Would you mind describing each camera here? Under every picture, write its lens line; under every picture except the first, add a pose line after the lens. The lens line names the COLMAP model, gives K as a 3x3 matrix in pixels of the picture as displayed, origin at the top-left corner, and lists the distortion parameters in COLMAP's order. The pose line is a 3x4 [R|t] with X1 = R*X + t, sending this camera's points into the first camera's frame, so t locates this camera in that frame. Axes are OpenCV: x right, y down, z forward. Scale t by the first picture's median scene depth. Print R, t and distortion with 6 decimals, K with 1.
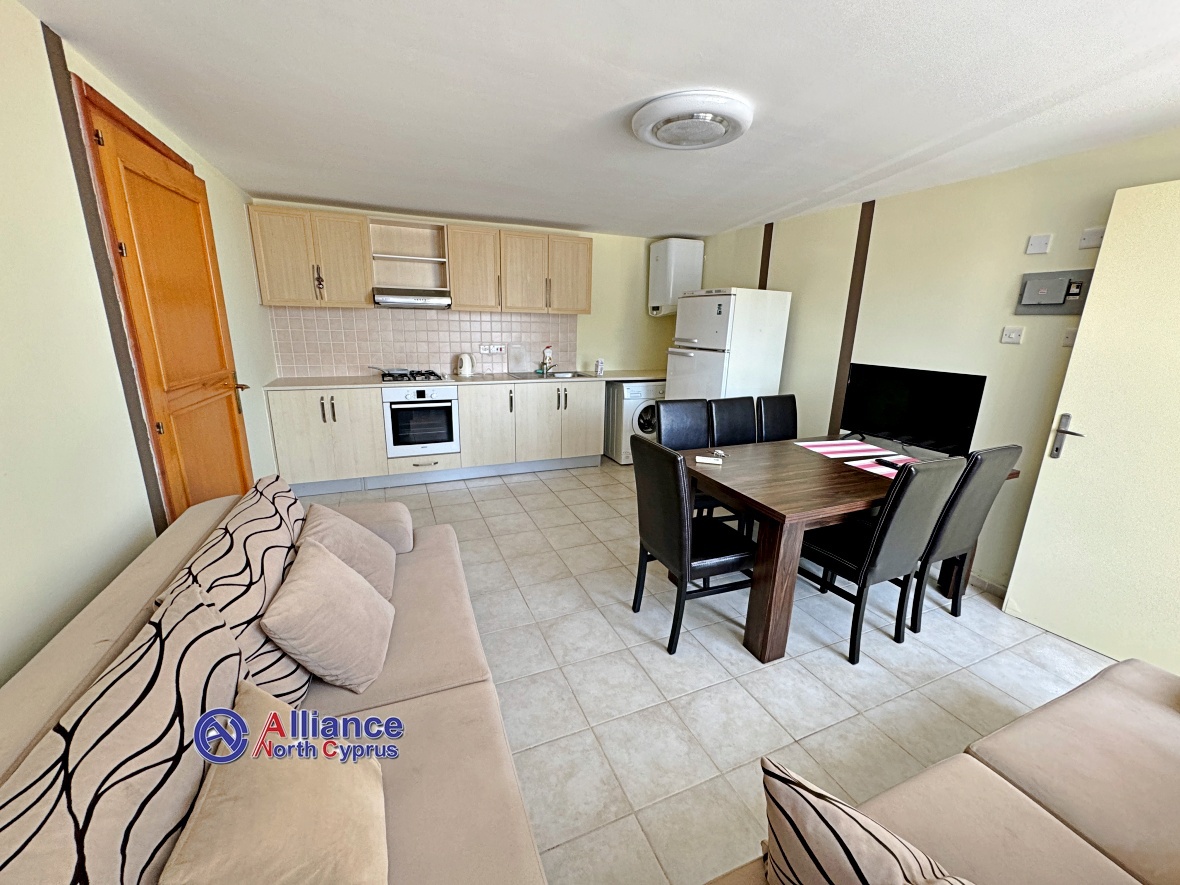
lens RADIAL K [[470.7, 0, 589.4], [0, 470.7, 442.1], [0, 0, 1]] dist [-0.001984, 0.000841]
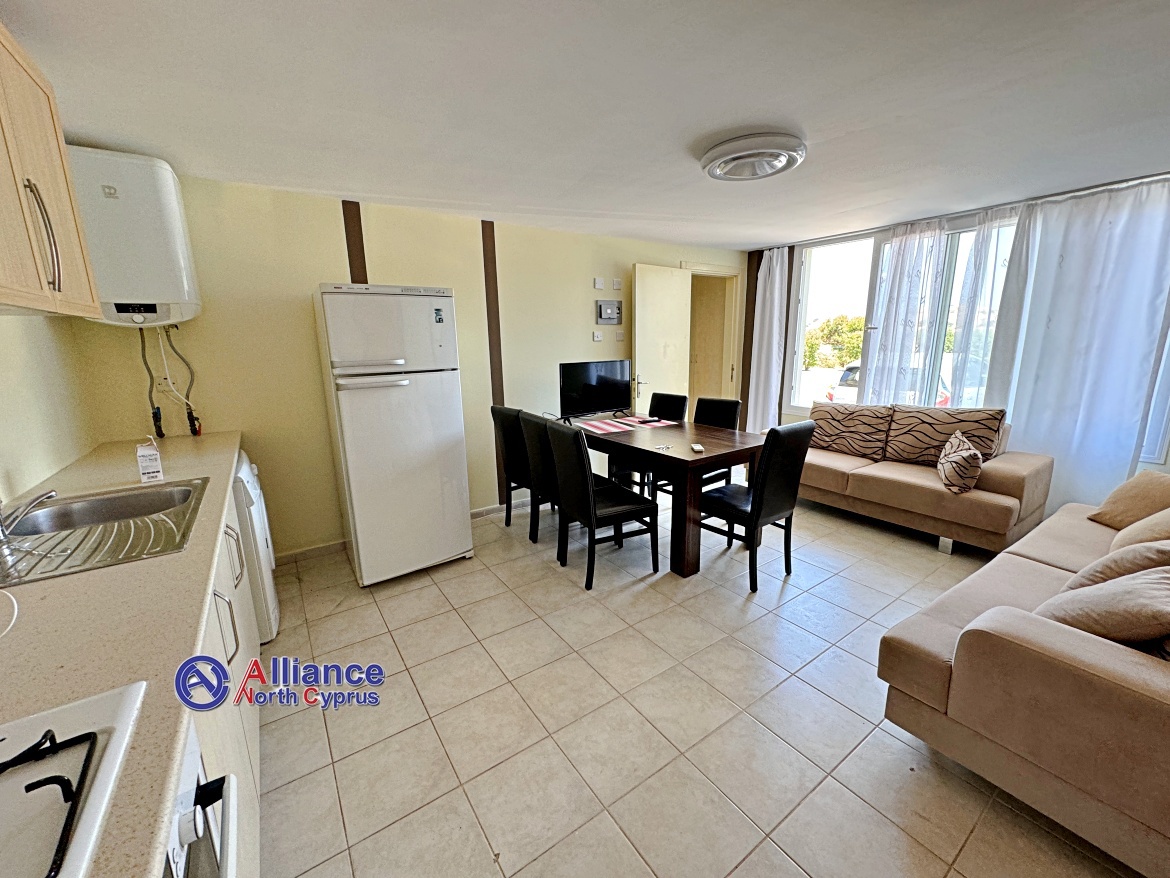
lens RADIAL K [[466.7, 0, 582.9], [0, 466.7, 438.1], [0, 0, 1]] dist [-0.001984, 0.000841]
pose [[-0.197697, -0.222174, 0.954754, -0.538965], [0.261756, 0.926646, 0.269834, -0.252430], [-0.944669, 0.303258, -0.125040, 0.975141]]
